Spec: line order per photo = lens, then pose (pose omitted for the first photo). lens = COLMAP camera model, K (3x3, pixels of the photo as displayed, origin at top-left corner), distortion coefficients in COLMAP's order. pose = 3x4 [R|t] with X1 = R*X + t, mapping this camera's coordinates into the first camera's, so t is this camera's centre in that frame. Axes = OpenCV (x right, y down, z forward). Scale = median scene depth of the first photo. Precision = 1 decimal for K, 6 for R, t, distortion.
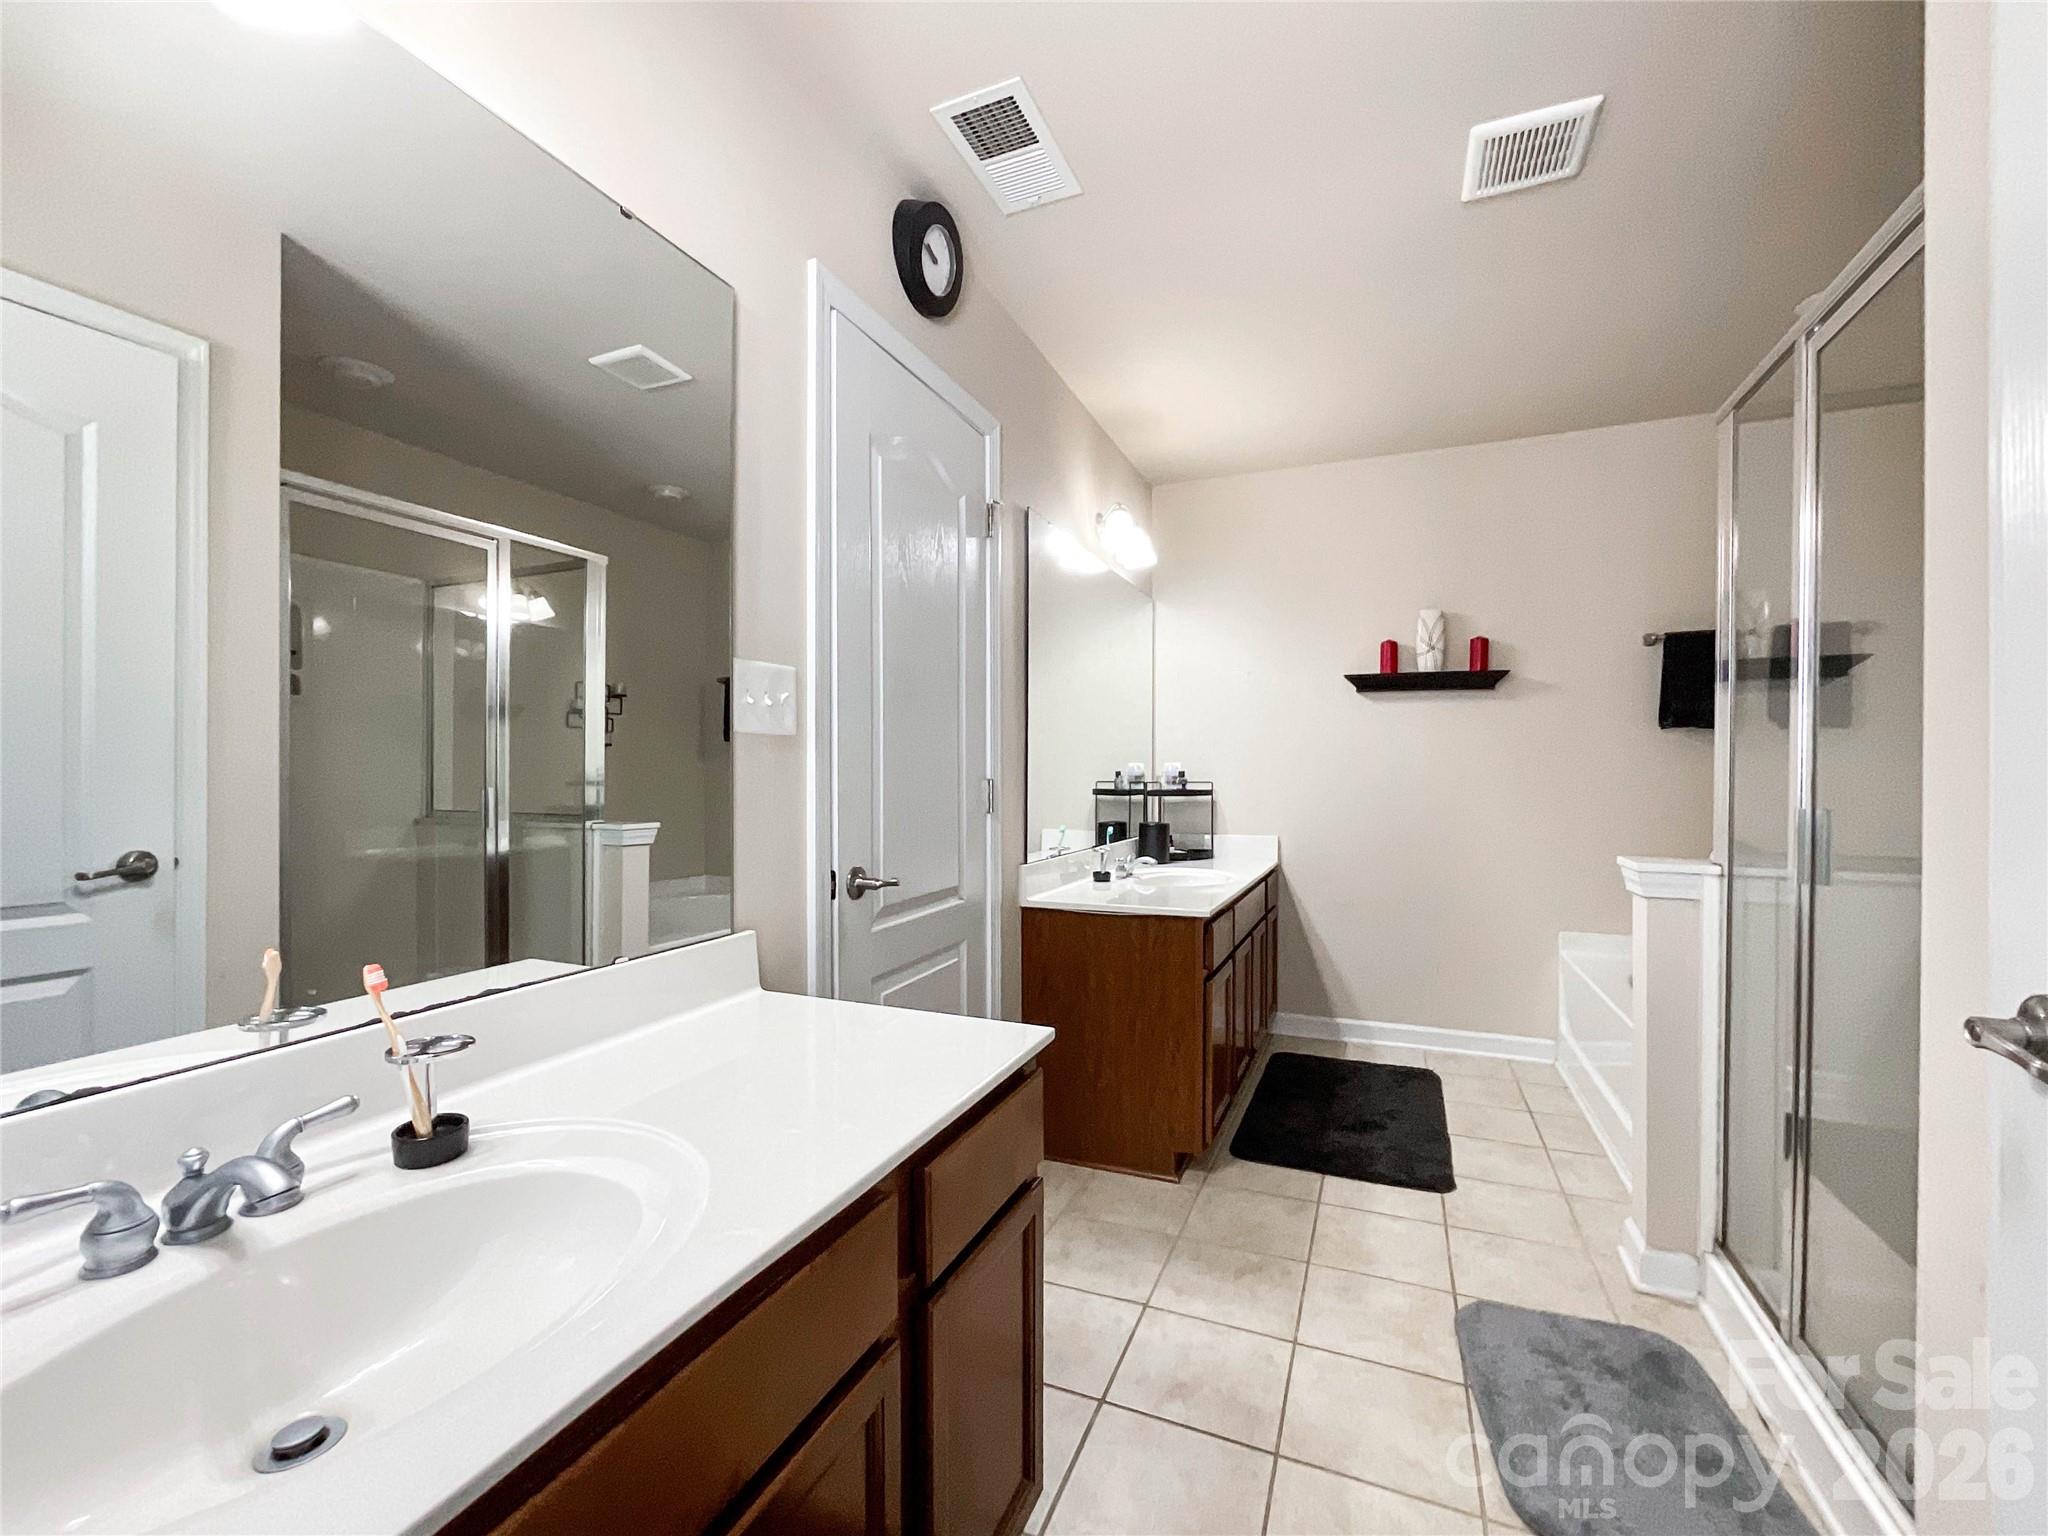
lens RADIAL K [[854.9, 0, 1030.4], [0, 854.9, 744.2], [0, 0, 1]] dist [-0.016379, 0.000641]
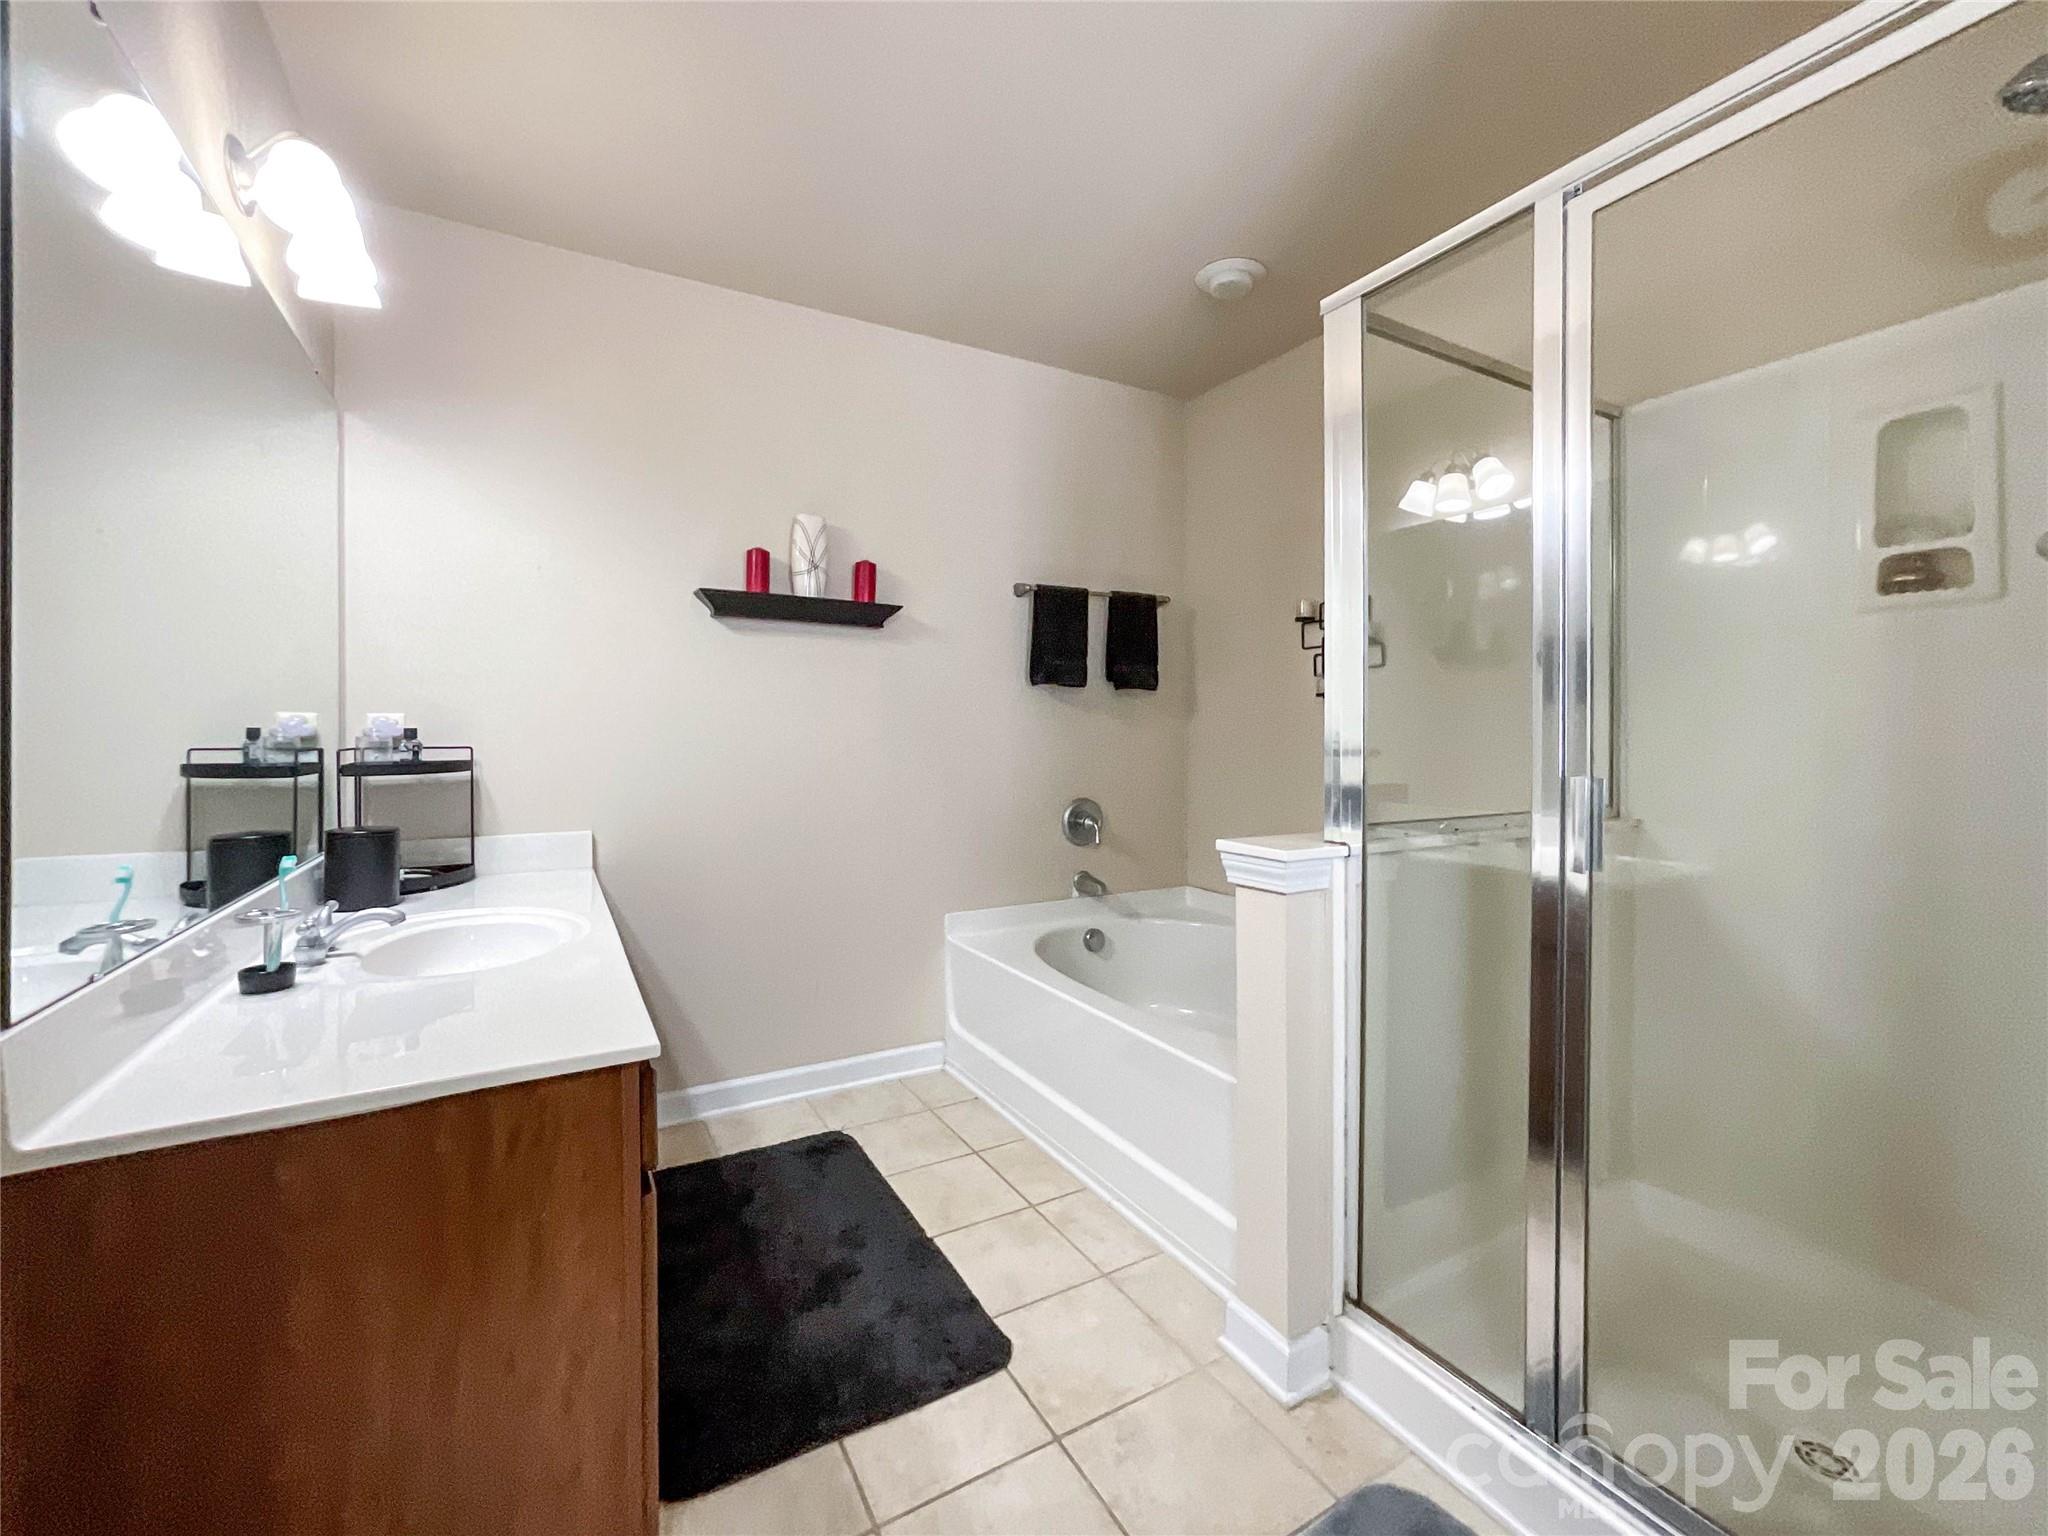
lens RADIAL K [[854.9, 0, 1030.4], [0, 854.9, 744.2], [0, 0, 1]] dist [-0.016379, 0.000641]
pose [[0.607302, -0.011105, 0.794394, -0.013948], [-0.026623, 0.999056, 0.034318, 0.013775], [-0.794025, -0.041991, 0.606433, 0.385633]]
